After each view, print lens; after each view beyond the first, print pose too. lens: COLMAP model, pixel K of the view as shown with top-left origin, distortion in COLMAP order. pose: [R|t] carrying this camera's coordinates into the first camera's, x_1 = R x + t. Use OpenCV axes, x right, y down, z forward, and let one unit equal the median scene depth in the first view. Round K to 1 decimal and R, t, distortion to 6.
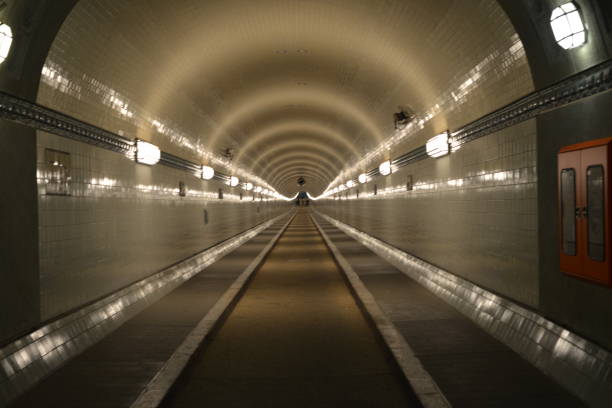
lens RADIAL K [[817.0, 0, 306.0], [0, 817.0, 204.0], [0, 0, 1]] dist [0.007139, 0.000000]
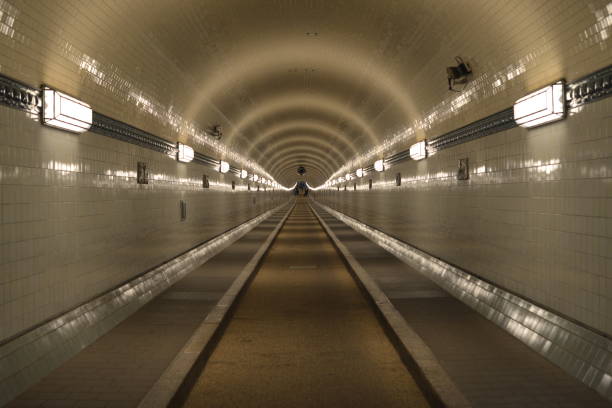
lens RADIAL K [[817.0, 0, 306.0], [0, 817.0, 204.0], [0, 0, 1]] dist [0.007139, 0.000000]
pose [[0.999885, 0.014992, 0.002258, -0.009474], [-0.015018, 0.999813, 0.012185, -0.002070], [-0.002075, -0.012217, 0.999923, 0.250840]]
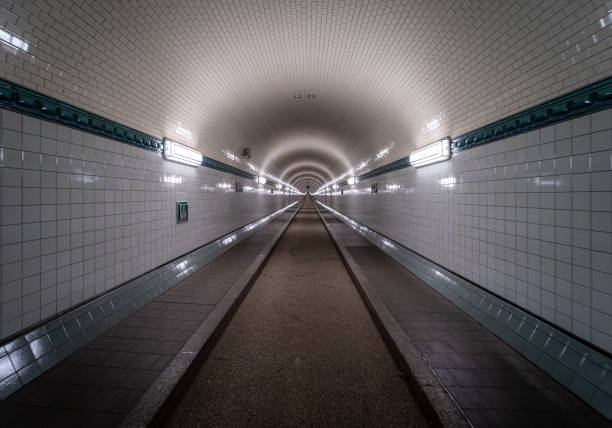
lens RADIAL K [[499.5, 0, 306.0], [0, 499.5, 214.0], [0, 0, 1]] dist [-0.001312, -0.000161]
pose [[0.999444, 0.033279, -0.002187, -0.010269], [-0.033184, 0.998860, 0.034314, 0.001516], [0.003327, -0.034222, 0.999409, -1.035253]]
